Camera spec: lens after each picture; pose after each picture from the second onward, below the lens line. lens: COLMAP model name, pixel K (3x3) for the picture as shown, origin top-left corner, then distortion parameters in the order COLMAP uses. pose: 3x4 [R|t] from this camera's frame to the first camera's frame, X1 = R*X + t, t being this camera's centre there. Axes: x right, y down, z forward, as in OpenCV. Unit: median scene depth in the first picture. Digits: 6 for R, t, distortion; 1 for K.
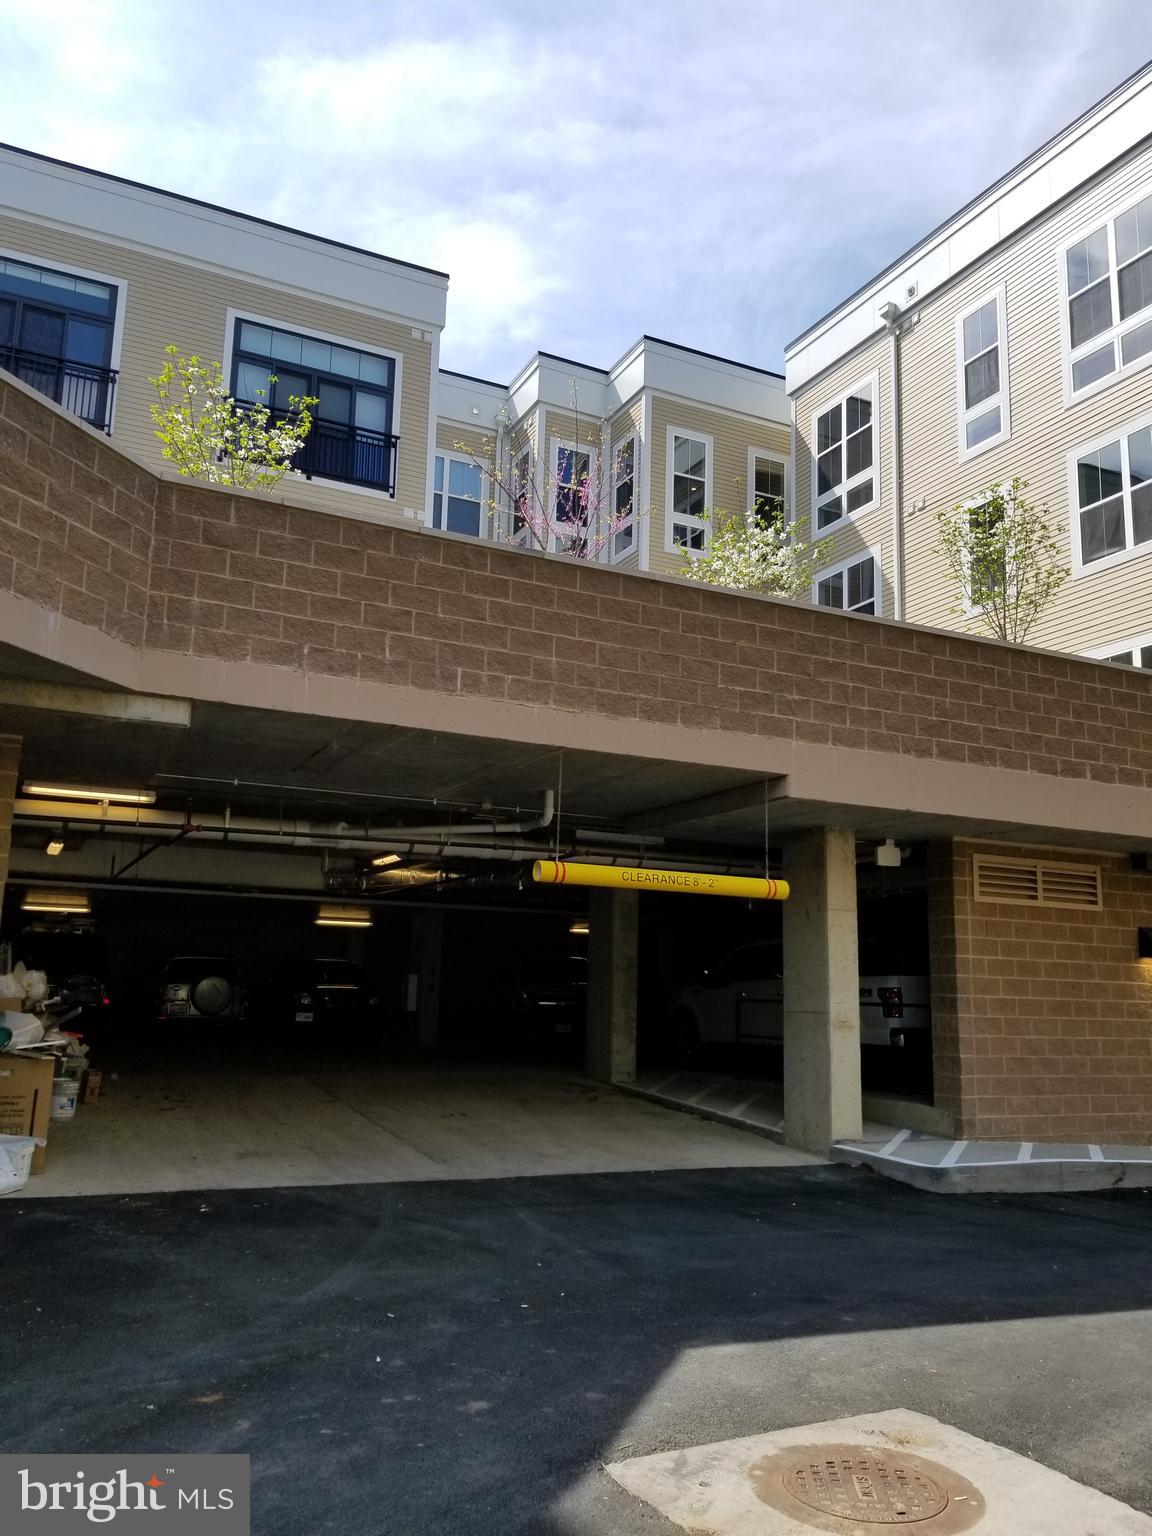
lens RADIAL K [[1194.6, 0, 572.3], [0, 1194.6, 791.7], [0, 0, 1]] dist [0.089202, -0.177790]
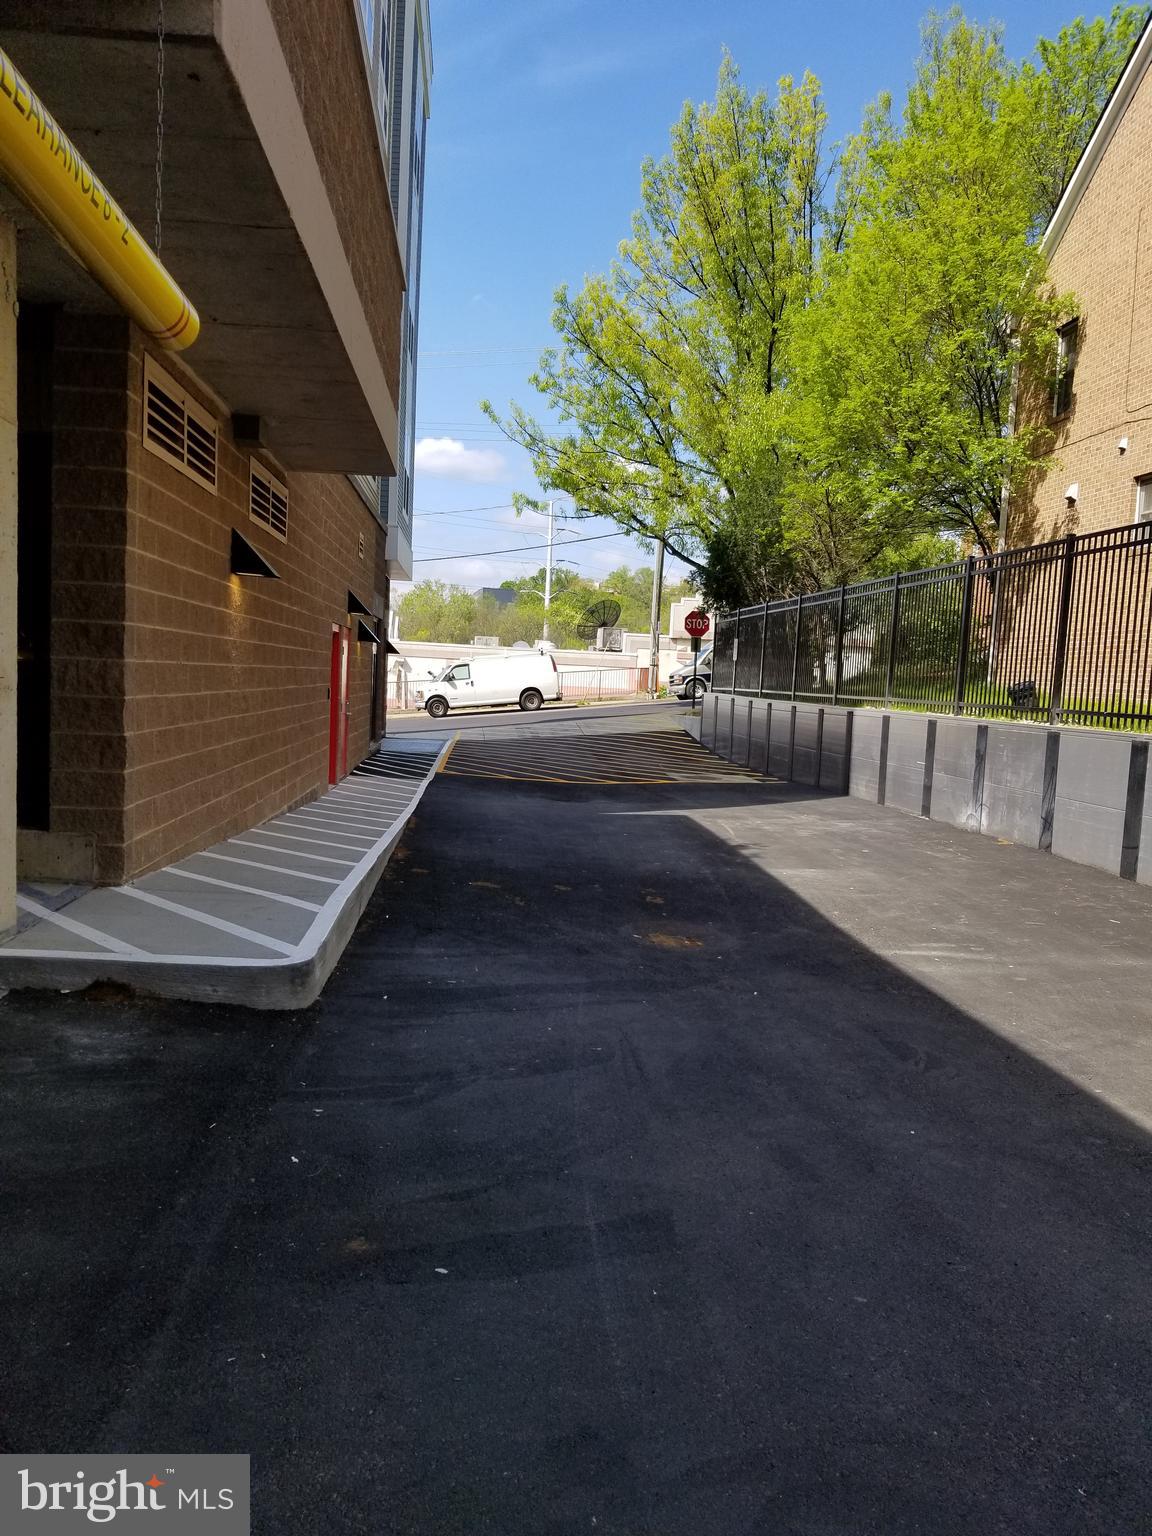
lens RADIAL K [[1194.6, 0, 572.3], [0, 1194.6, 791.7], [0, 0, 1]] dist [0.089202, -0.177790]
pose [[0.371387, -0.091757, 0.923933, -0.098400], [-0.200931, 0.963581, 0.176461, 0.103816], [-0.906476, -0.251182, 0.339424, 0.602962]]
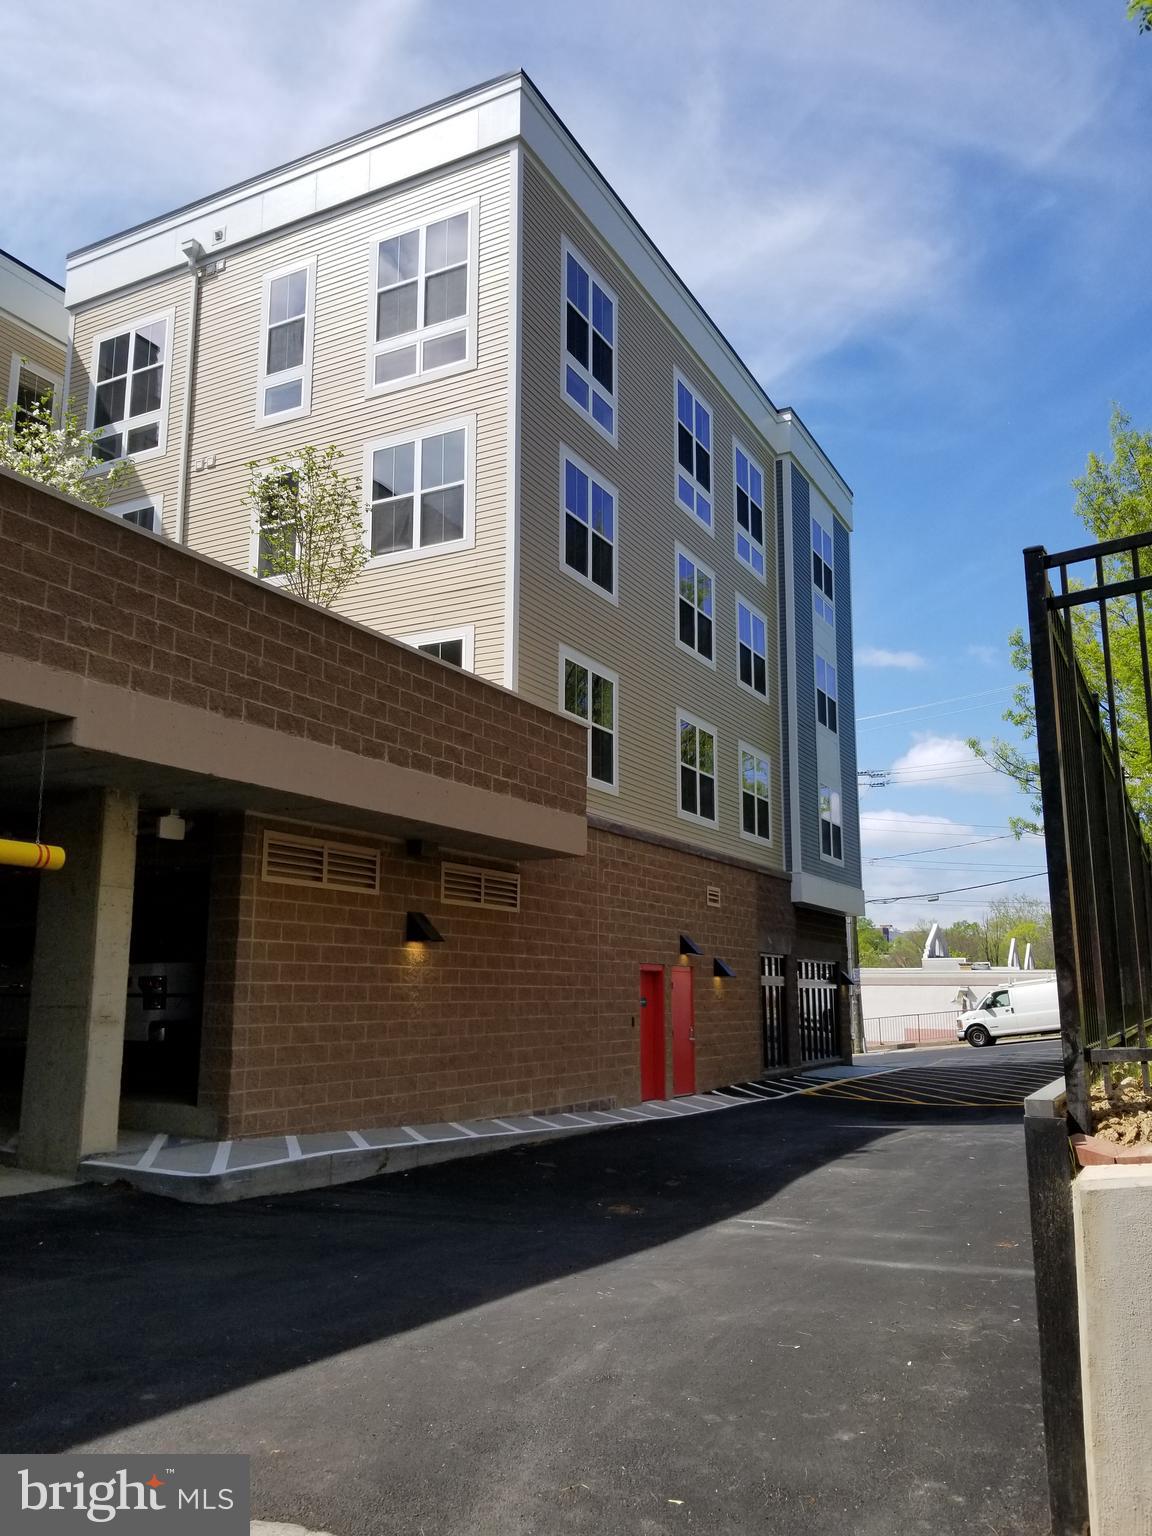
lens RADIAL K [[1194.6, 0, 572.3], [0, 1194.6, 791.7], [0, 0, 1]] dist [0.089202, -0.177790]
pose [[0.810253, 0.076233, 0.581101, -0.015737], [-0.081448, 0.996530, -0.017166, 0.018131], [-0.580393, -0.033421, 0.813650, 0.105130]]
